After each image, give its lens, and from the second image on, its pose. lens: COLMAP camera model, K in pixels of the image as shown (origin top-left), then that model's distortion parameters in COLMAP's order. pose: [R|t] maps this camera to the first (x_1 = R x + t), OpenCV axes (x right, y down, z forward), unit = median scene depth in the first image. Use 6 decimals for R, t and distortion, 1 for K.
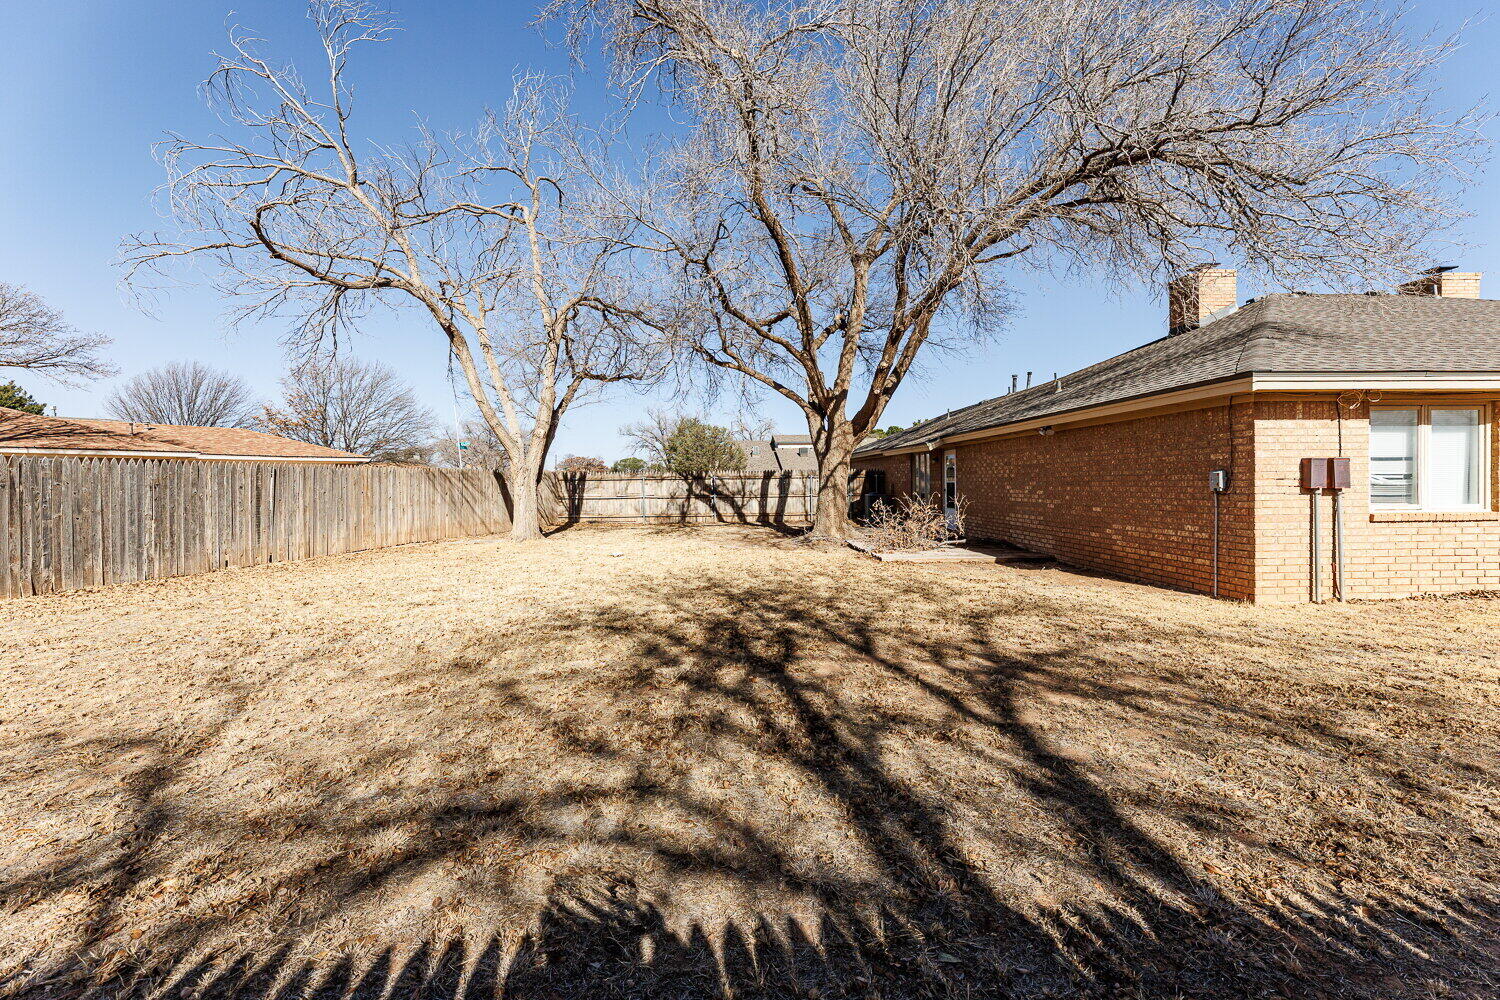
lens RADIAL K [[610.0, 0, 751.4], [0, 610.0, 495.6], [0, 0, 1]] dist [-0.002718, 0.001100]
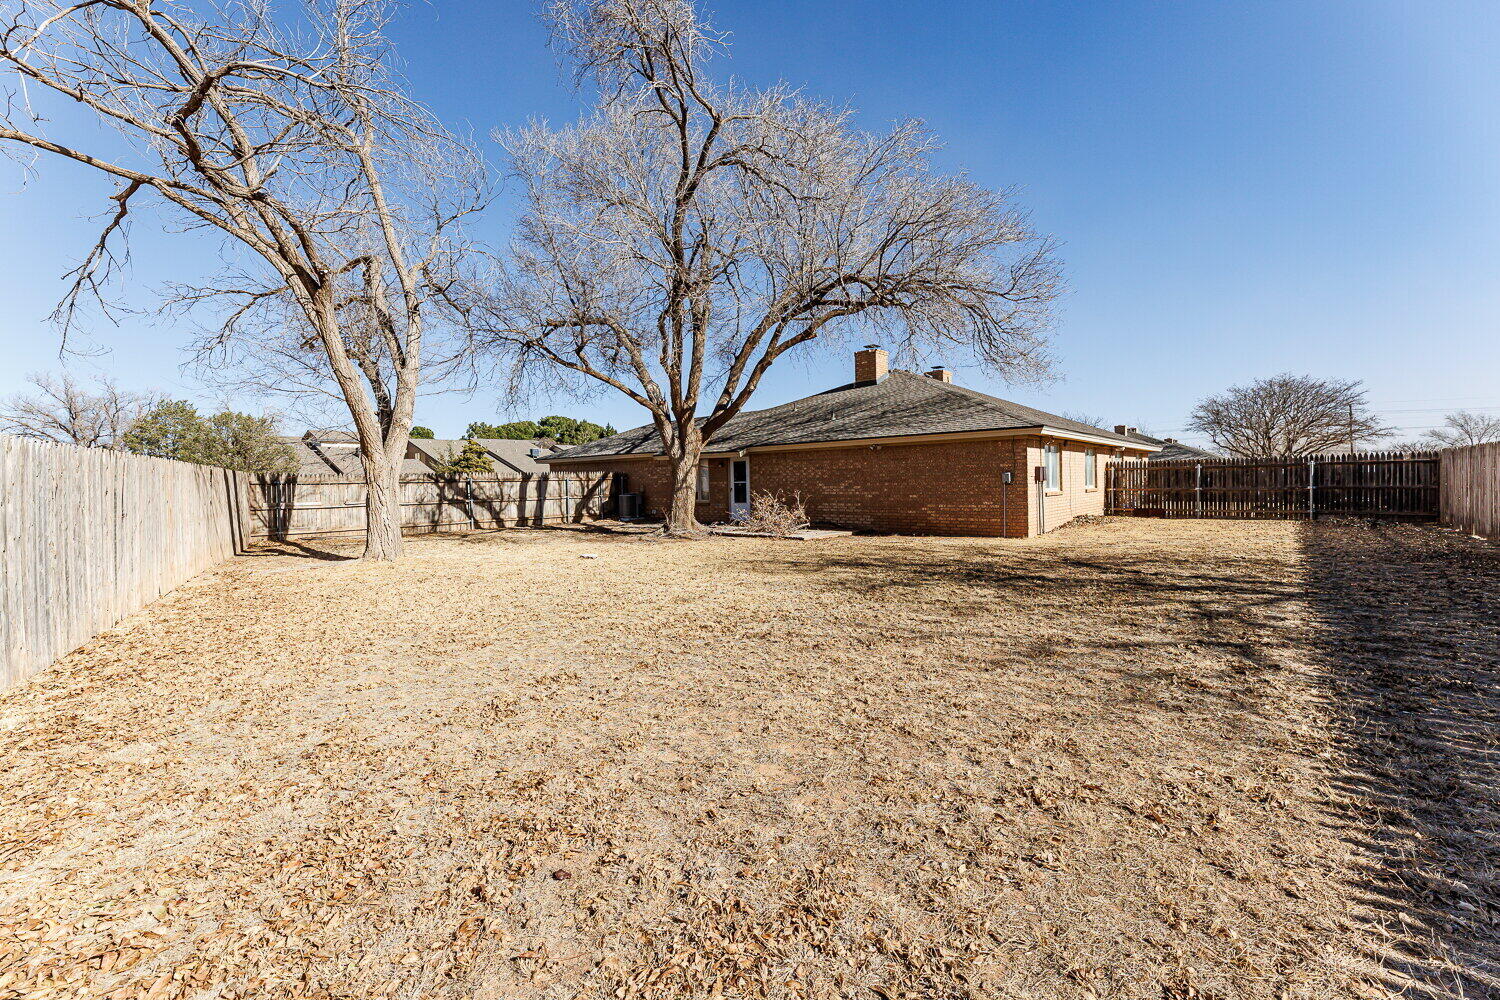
lens RADIAL K [[610.0, 0, 751.3], [0, 610.0, 494.3], [0, 0, 1]] dist [-0.002718, 0.001100]
pose [[0.704563, -0.019938, 0.709361, -0.407575], [0.027575, 0.999619, 0.000708, 0.001802], [-0.709105, 0.019062, 0.704845, 0.068394]]
